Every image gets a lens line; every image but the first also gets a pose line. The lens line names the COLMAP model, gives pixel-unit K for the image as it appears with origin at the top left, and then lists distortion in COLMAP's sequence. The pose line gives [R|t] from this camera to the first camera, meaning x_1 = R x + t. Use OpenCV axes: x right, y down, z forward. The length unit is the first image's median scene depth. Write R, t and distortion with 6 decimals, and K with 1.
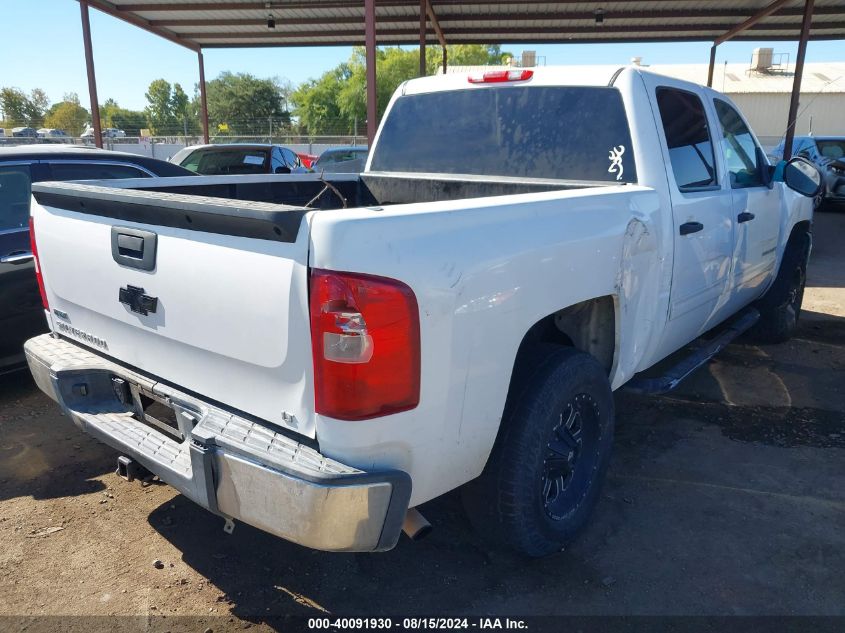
lens RADIAL K [[663.0, 0, 422.9], [0, 663.0, 302.0], [0, 0, 1]] dist [0.001057, 0.006566]
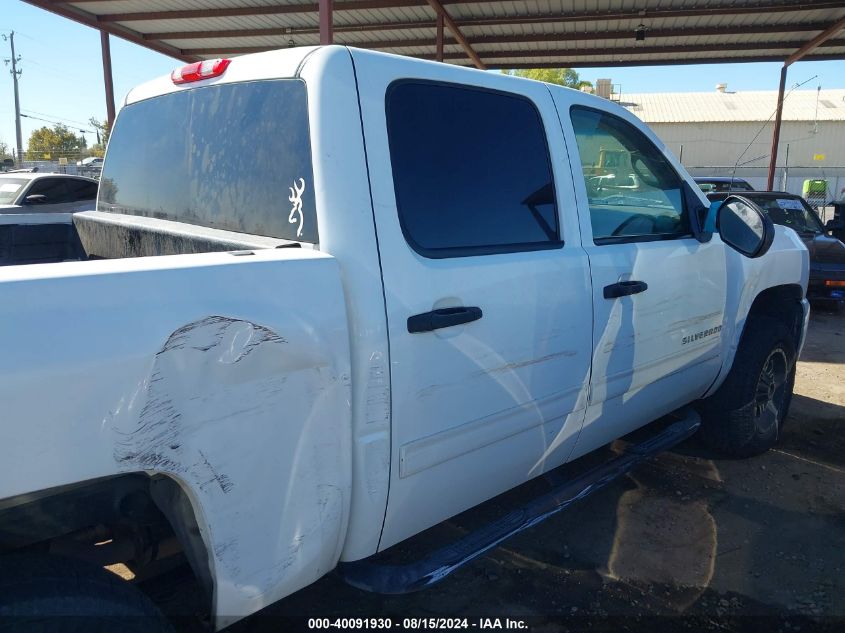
lens RADIAL K [[663.0, 0, 422.9], [0, 663.0, 302.0], [0, 0, 1]] dist [0.001057, 0.006566]
pose [[0.992129, 0.028724, -0.121884, 0.373522], [-0.033833, 0.998625, -0.040055, -0.084279], [0.120566, 0.043864, 0.991736, 0.345087]]
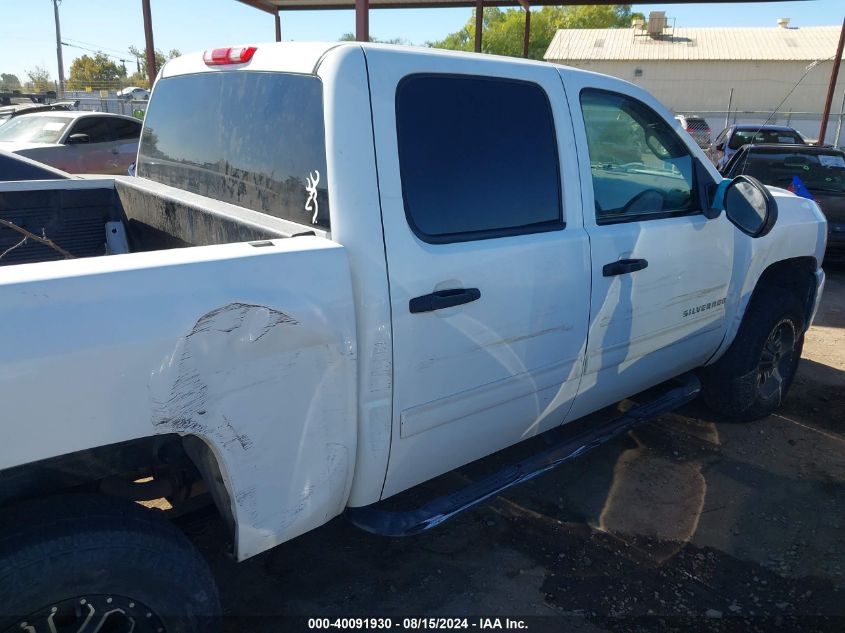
lens RADIAL K [[664.5, 0, 424.5], [0, 664.5, 301.0], [0, 0, 1]] dist [0.012729, -0.009372]
pose [[0.983124, 0.070824, -0.168676, 0.405058], [-0.062785, 0.996643, 0.052536, -0.117482], [0.171830, -0.041059, 0.984271, 0.296960]]
